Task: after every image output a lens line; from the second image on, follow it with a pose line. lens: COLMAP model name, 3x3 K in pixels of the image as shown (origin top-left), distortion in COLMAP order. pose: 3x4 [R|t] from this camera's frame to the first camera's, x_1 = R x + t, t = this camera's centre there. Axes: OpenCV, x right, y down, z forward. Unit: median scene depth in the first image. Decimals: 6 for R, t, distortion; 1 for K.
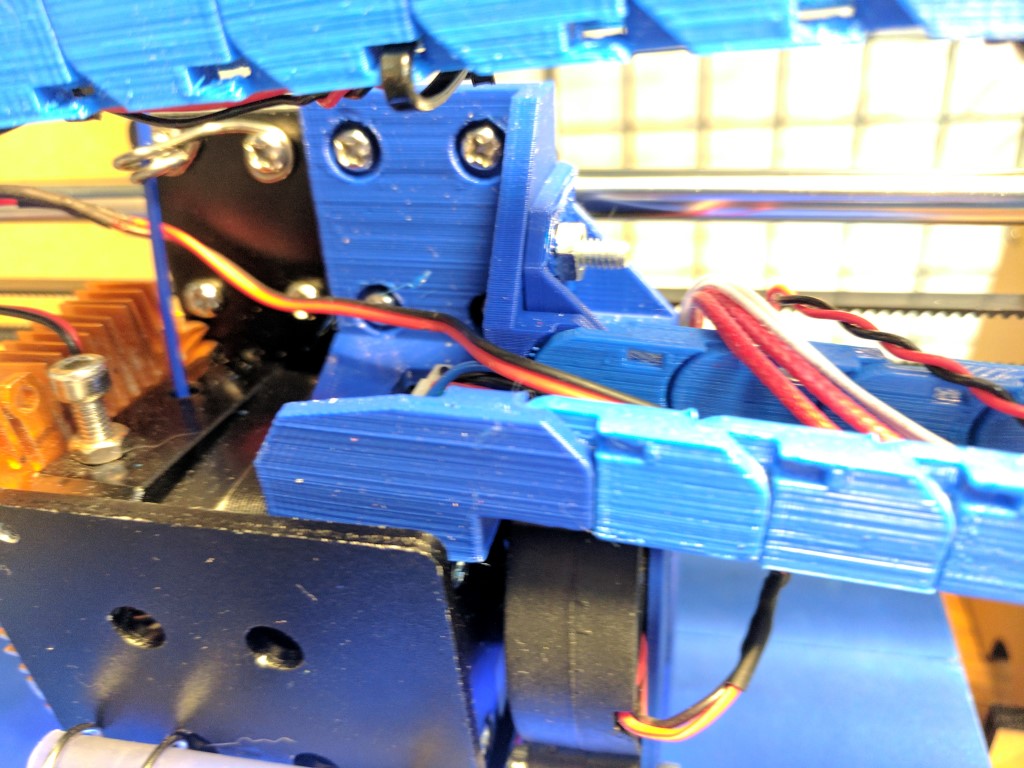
lens RADIAL K [[766.1, 0, 512.0], [0, 766.1, 384.0], [0, 0, 1]] dist [-0.029807, 0.033372]
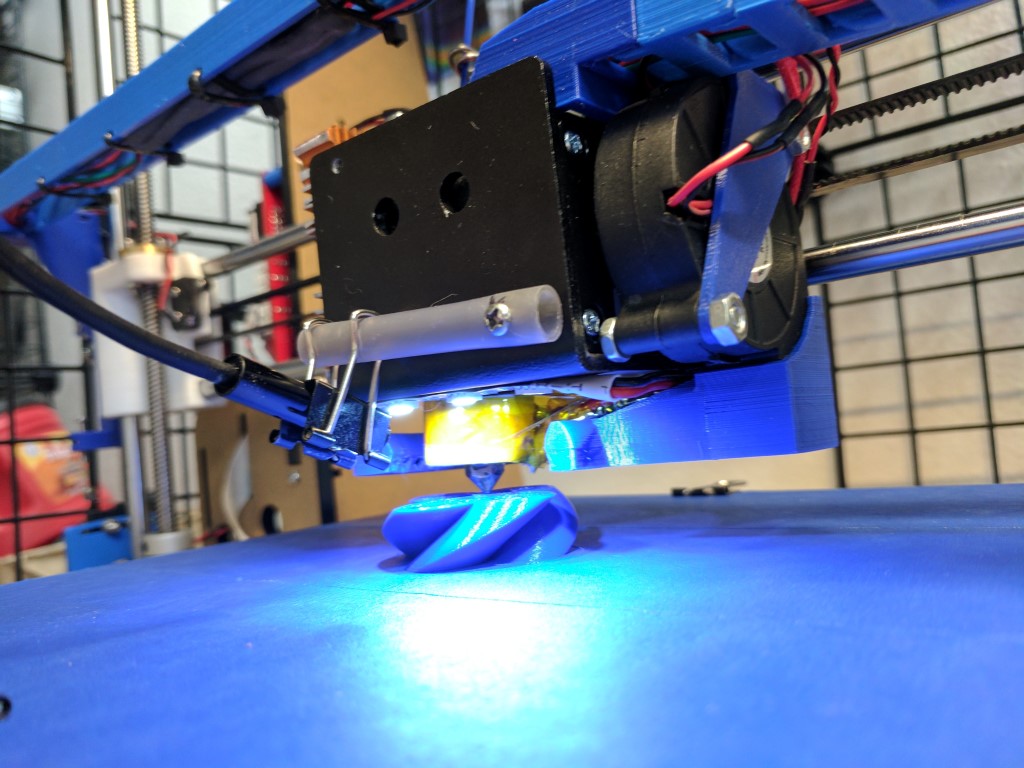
lens RADIAL K [[766.1, 0, 512.0], [0, 766.1, 384.0], [0, 0, 1]] dist [-0.029807, 0.033372]
pose [[0.885323, -0.033271, -0.463784, 0.565382], [-0.194065, 0.879970, -0.433580, 1.499980], [0.422542, 0.473862, 0.772601, -0.002589]]
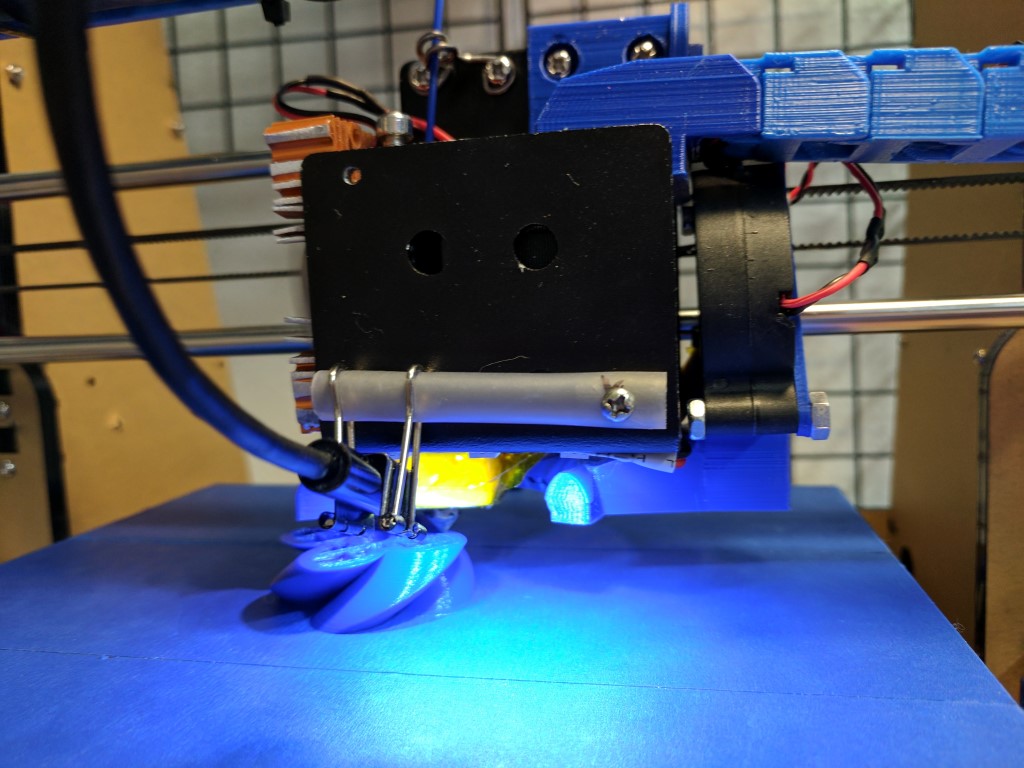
lens RADIAL K [[766.1, 0, 512.0], [0, 766.1, 384.0], [0, 0, 1]] dist [-0.029807, 0.033372]
pose [[0.999417, 0.033704, 0.005445, -0.388161], [-0.028113, 0.902916, -0.428898, 1.304645], [-0.019372, 0.428495, 0.903337, -0.196803]]
